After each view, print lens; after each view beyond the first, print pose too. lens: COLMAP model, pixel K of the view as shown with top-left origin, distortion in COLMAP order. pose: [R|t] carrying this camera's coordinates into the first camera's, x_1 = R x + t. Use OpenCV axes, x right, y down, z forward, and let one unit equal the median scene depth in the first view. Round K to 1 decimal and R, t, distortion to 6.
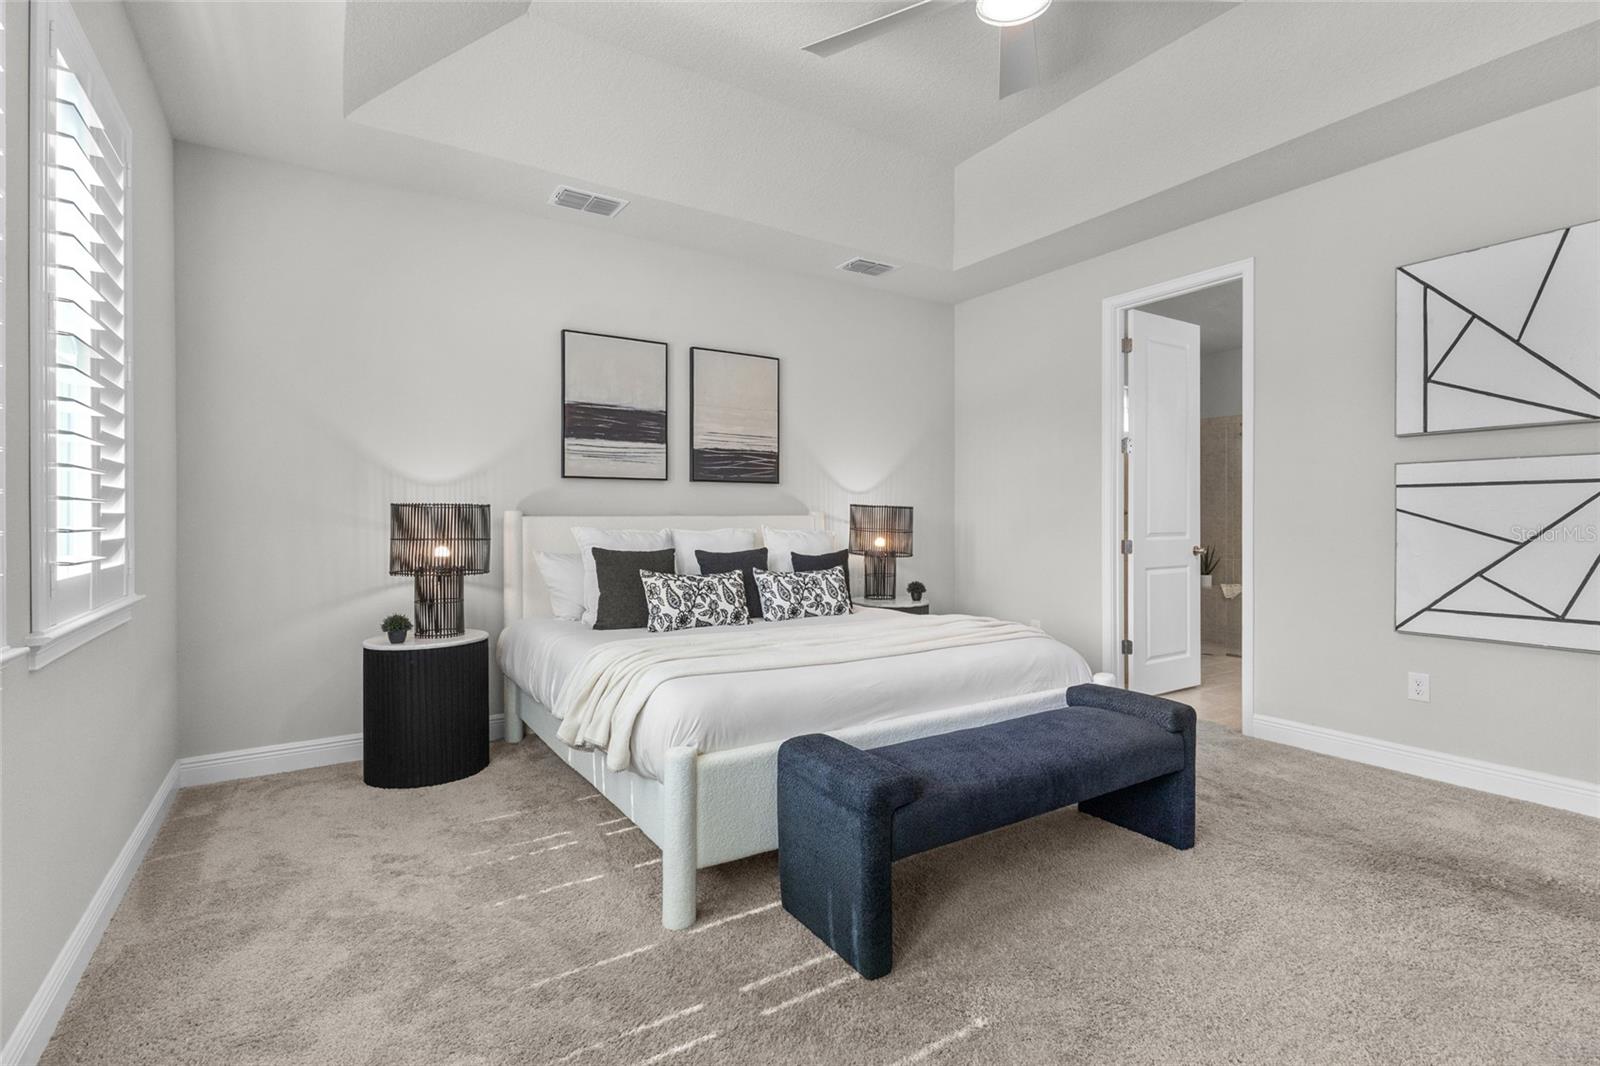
lens RADIAL K [[737.7, 0, 798.8], [0, 737.7, 525.0], [0, 0, 1]] dist [0.002156, 0.000811]
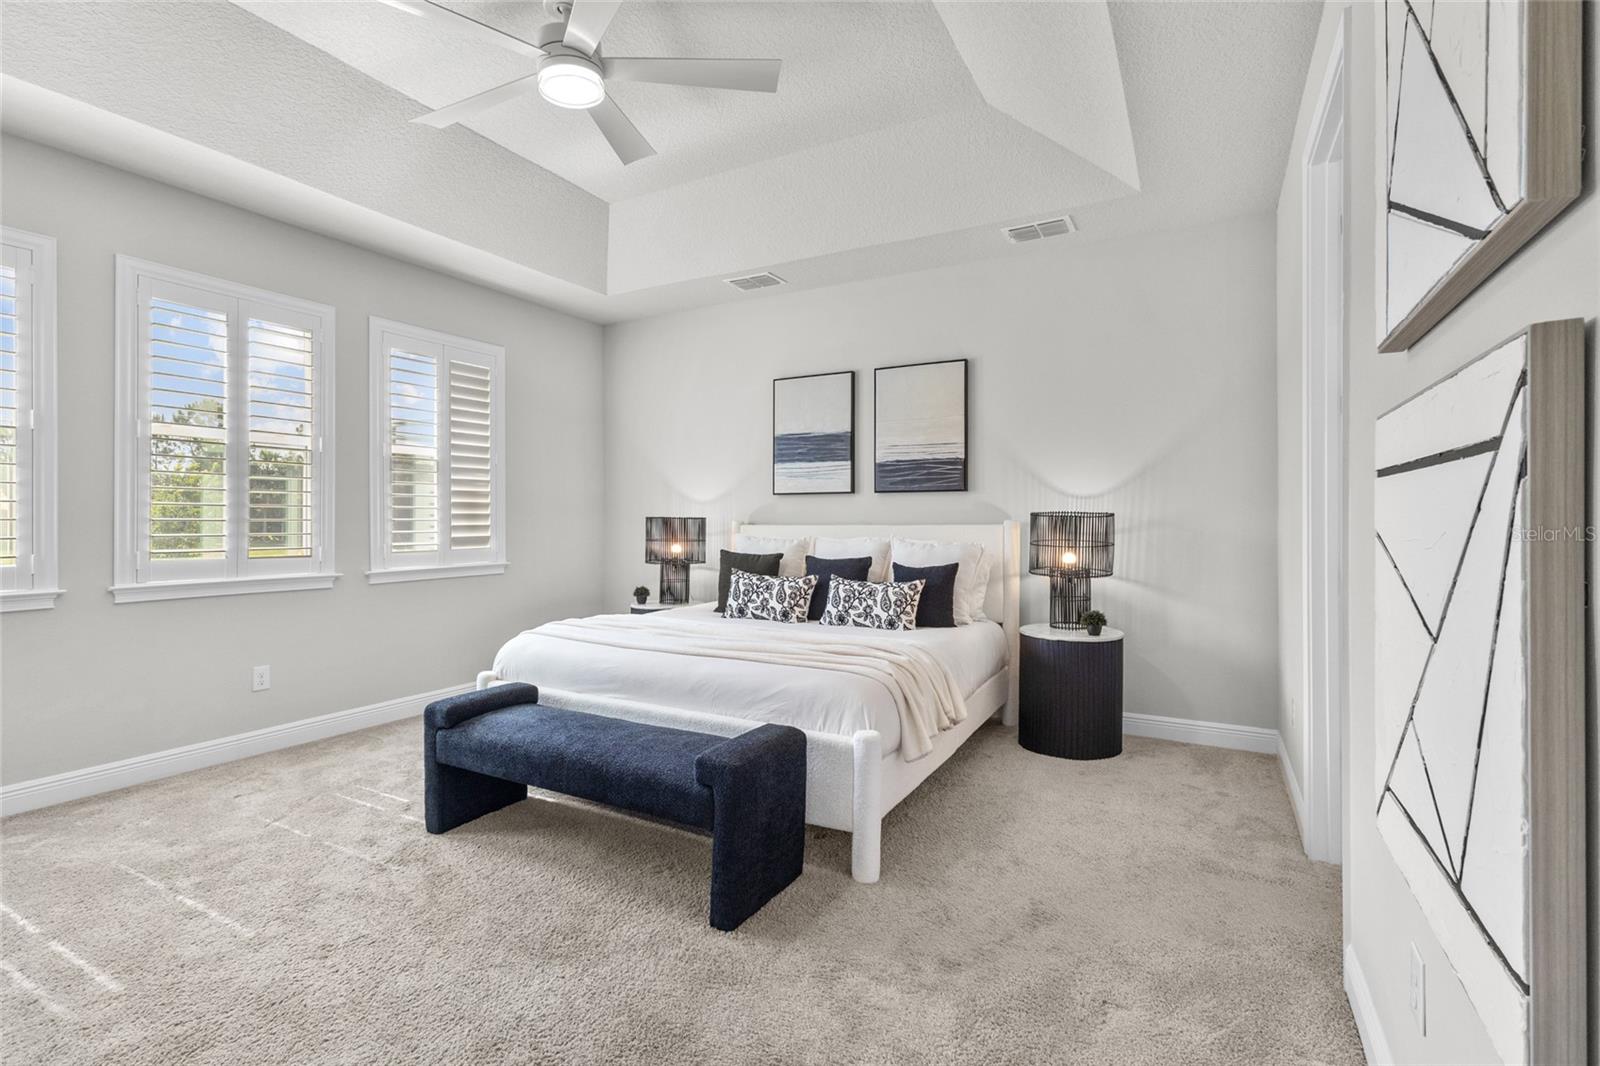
lens RADIAL K [[737.7, 0, 798.8], [0, 737.7, 525.0], [0, 0, 1]] dist [0.002156, 0.000811]
pose [[0.474565, 0.006528, -0.880196, 0.812459], [-0.007535, 0.999966, 0.003354, -0.016272], [0.880188, 0.005041, 0.474599, 0.420443]]
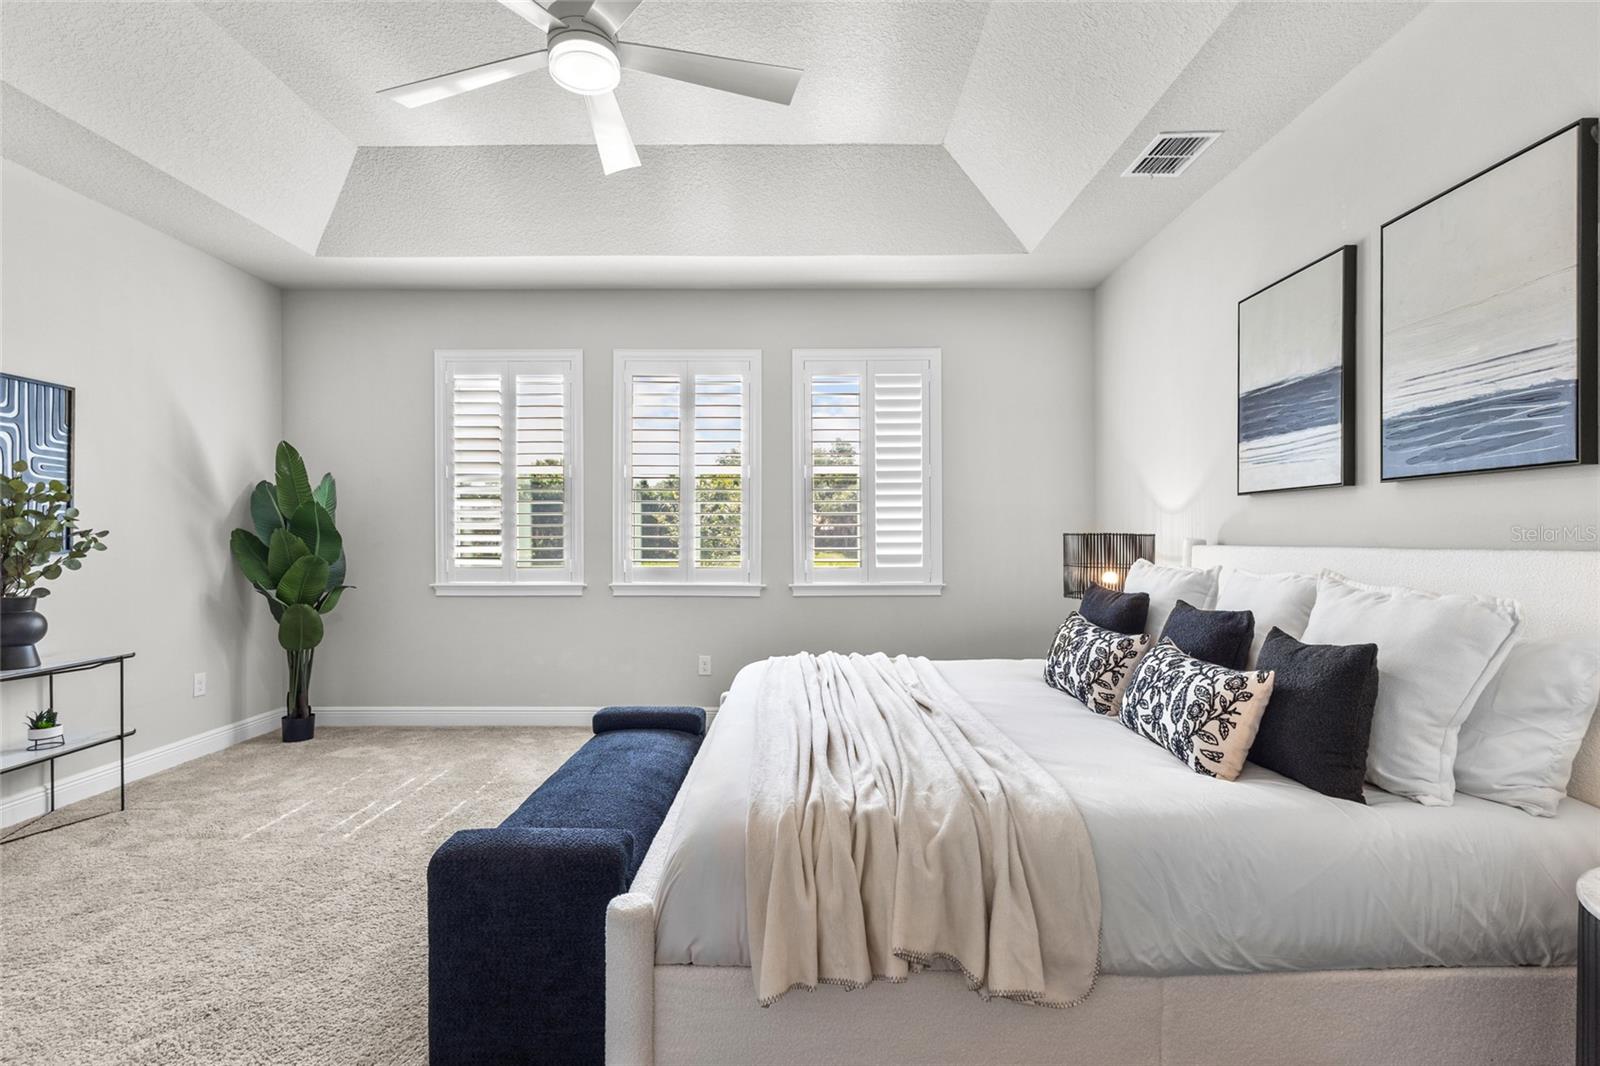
lens RADIAL K [[744.4, 0, 800.1], [0, 744.4, 543.0], [0, 0, 1]] dist [0.000197, 0.000341]
pose [[-0.541072, 0.008695, -0.840931, 0.564863], [-0.006263, 0.999877, 0.014367, -0.022735], [0.840953, 0.013040, -0.540951, 1.012826]]
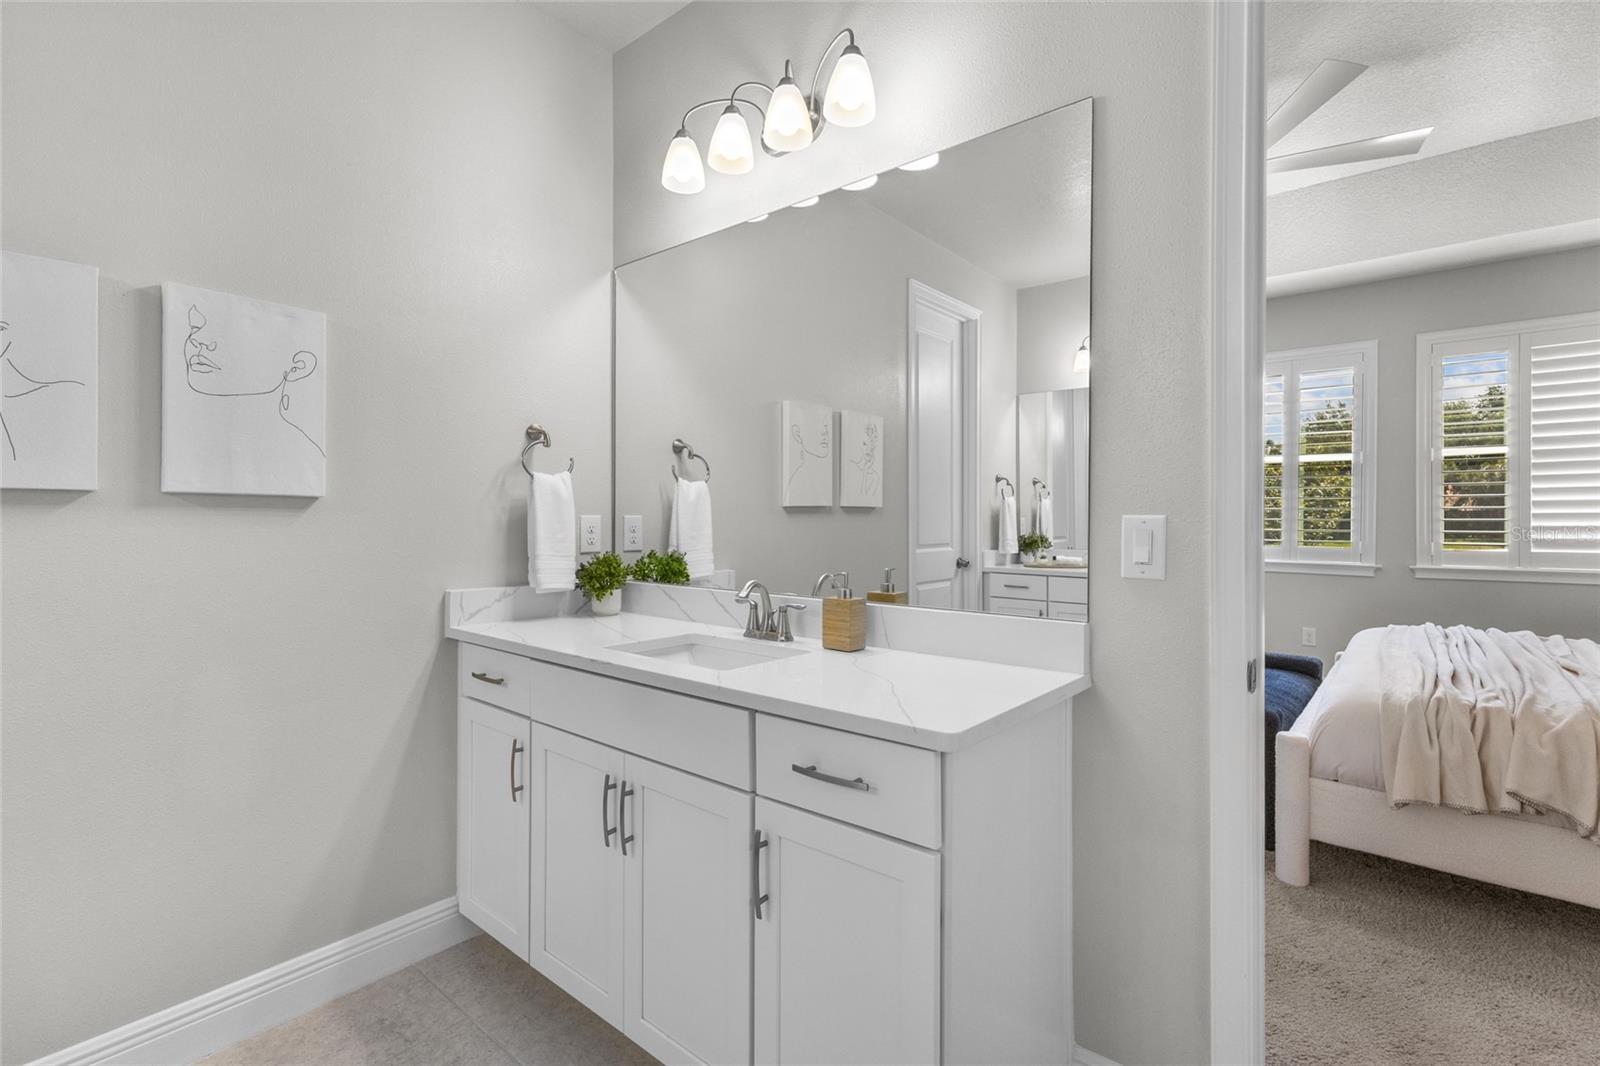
lens RADIAL K [[735.1, 0, 798.0], [0, 735.1, 528.3], [0, 0, 1]] dist [0.004216, 0.000618]
pose [[-0.956555, 0.003915, -0.291527, 0.867411], [-0.002544, 0.999760, 0.021774, -0.024787], [0.291542, 0.021570, -0.956315, 1.204419]]
